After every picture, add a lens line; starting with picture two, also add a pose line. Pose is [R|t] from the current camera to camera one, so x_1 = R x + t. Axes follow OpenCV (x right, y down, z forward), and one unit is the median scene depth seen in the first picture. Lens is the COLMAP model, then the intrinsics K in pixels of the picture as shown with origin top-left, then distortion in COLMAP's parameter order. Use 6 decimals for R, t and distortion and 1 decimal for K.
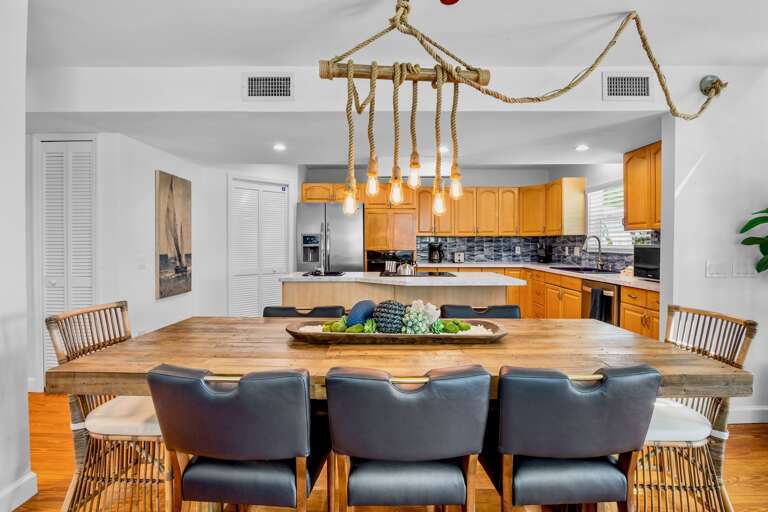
lens RADIAL K [[372.0, 0, 381.5], [0, 372.0, 248.3], [0, 0, 1]] dist [-0.016989, -0.000754]
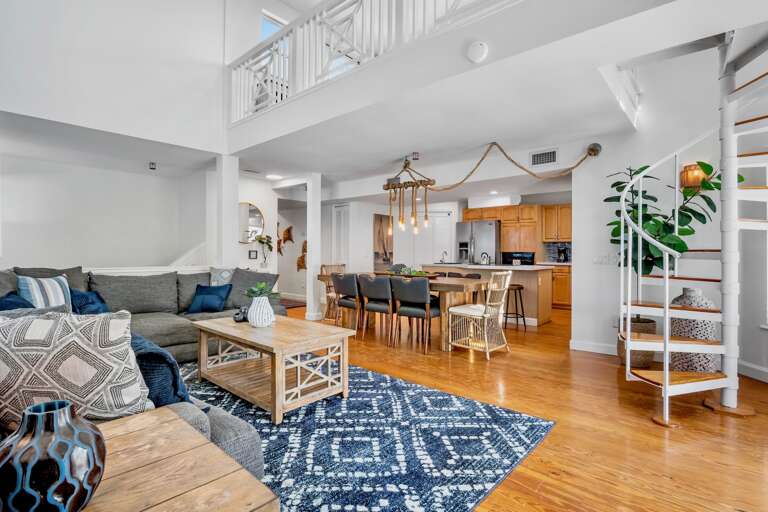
lens RADIAL K [[372.0, 0, 384.4], [0, 372.0, 255.4], [0, 0, 1]] dist [-0.016989, -0.000754]
pose [[0.757304, 0.006640, -0.653029, 0.593845], [-0.011688, 0.999926, -0.003386, 0.029790], [0.652958, 0.010197, 0.757325, -0.426759]]
